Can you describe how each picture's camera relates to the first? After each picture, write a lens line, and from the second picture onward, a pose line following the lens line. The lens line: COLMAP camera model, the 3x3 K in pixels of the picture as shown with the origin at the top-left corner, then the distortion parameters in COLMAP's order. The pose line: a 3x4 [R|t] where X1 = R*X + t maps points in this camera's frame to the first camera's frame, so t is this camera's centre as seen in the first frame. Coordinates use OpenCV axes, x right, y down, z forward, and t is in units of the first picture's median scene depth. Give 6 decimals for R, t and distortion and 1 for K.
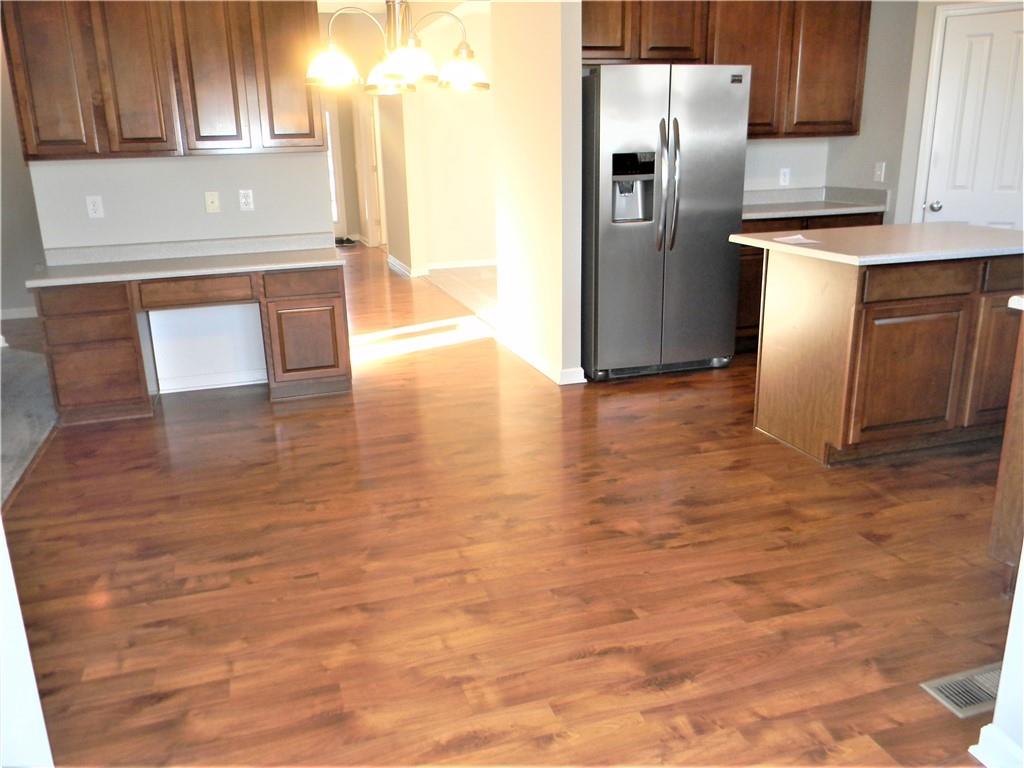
lens RADIAL K [[828.0, 0, 501.3], [0, 828.0, 378.0], [0, 0, 1]] dist [0.030130, -0.038120]
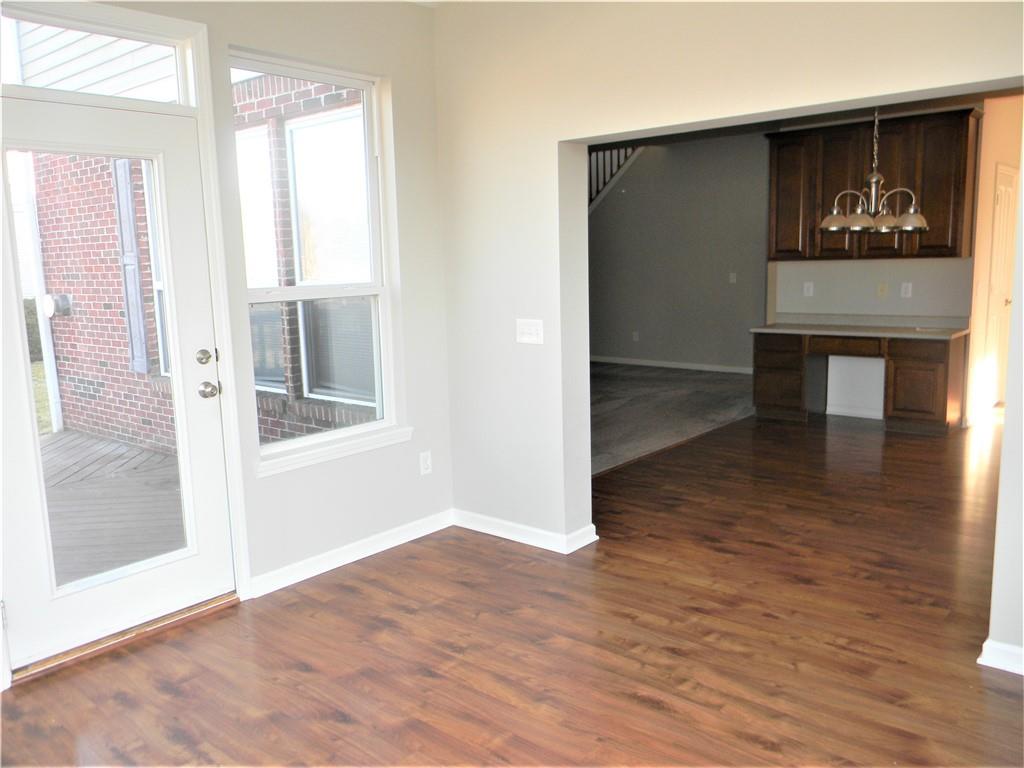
lens RADIAL K [[828.0, 0, 510.2], [0, 828.0, 383.3], [0, 0, 1]] dist [0.030130, -0.038120]
pose [[0.535084, 0.143723, -0.832483, 0.790186], [-0.221229, 0.974872, 0.026110, 0.078994], [0.815318, 0.170198, 0.553434, -0.454295]]
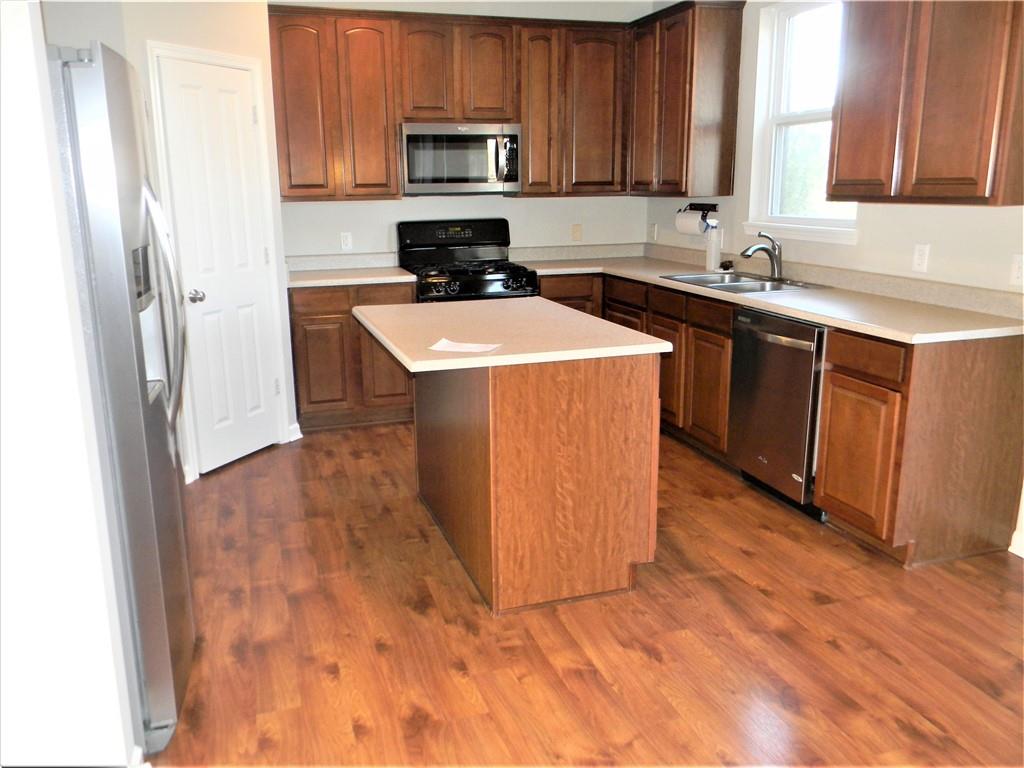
lens RADIAL K [[828.0, 0, 503.8], [0, 828.0, 380.1], [0, 0, 1]] dist [0.030130, -0.038120]
pose [[-0.008769, -0.209598, 0.977748, -0.424128], [0.285987, 0.936418, 0.203303, -0.331790], [-0.958193, 0.281406, 0.051731, 1.117685]]
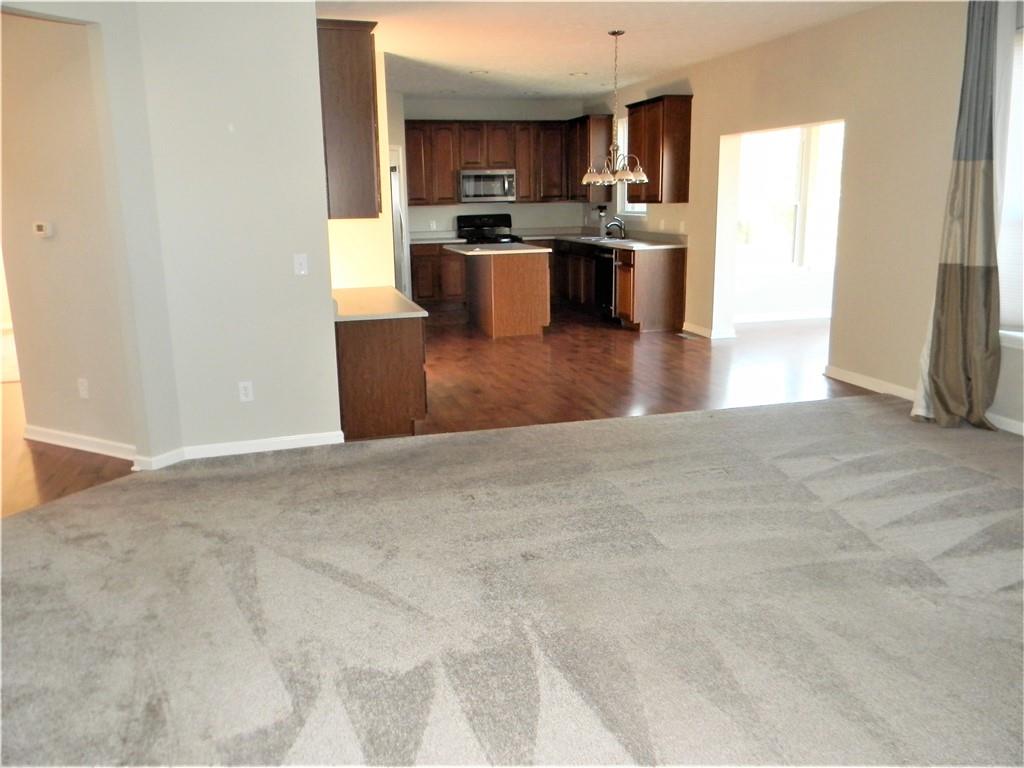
lens RADIAL K [[828.0, 0, 515.9], [0, 828.0, 387.8], [0, 0, 1]] dist [0.030130, -0.038120]
pose [[0.026391, -0.203610, 0.978696, -2.257051], [0.292621, 0.937726, 0.187196, -0.254720], [-0.955864, 0.281447, 0.084328, 0.995146]]
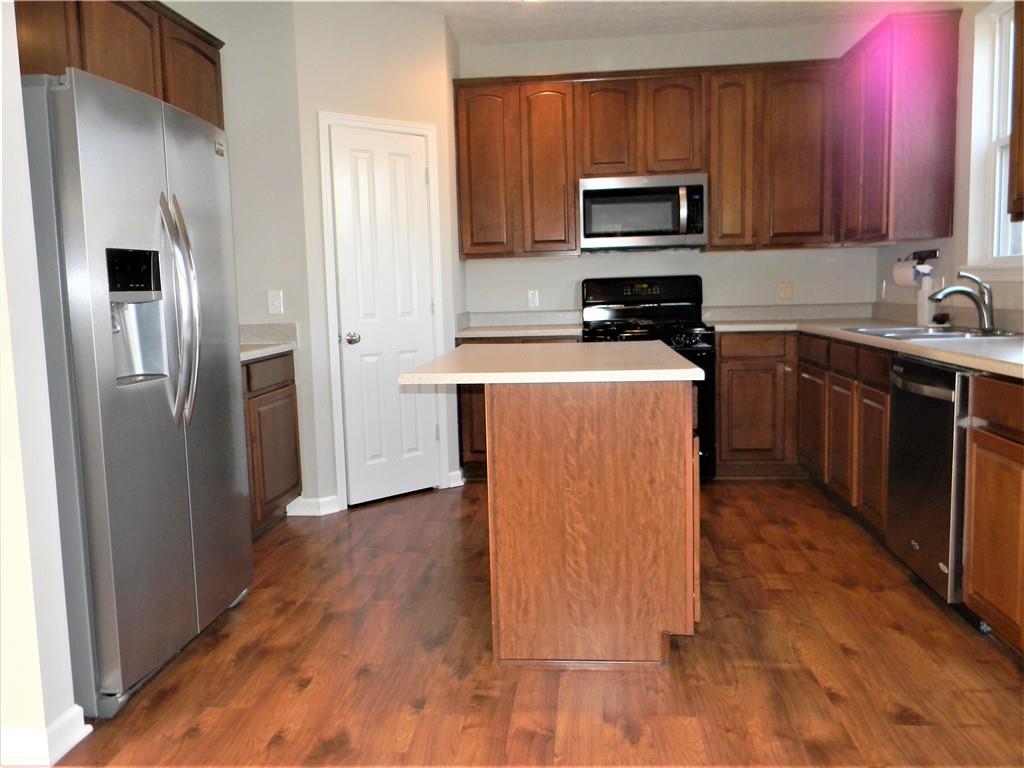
lens RADIAL K [[828.0, 0, 504.2], [0, 828.0, 379.0], [0, 0, 1]] dist [0.030130, -0.038120]
pose [[0.393445, -0.088452, 0.915083, -0.320540], [0.270029, 0.962576, -0.023058, -0.166236], [-0.878798, 0.256171, 0.402605, 0.845173]]
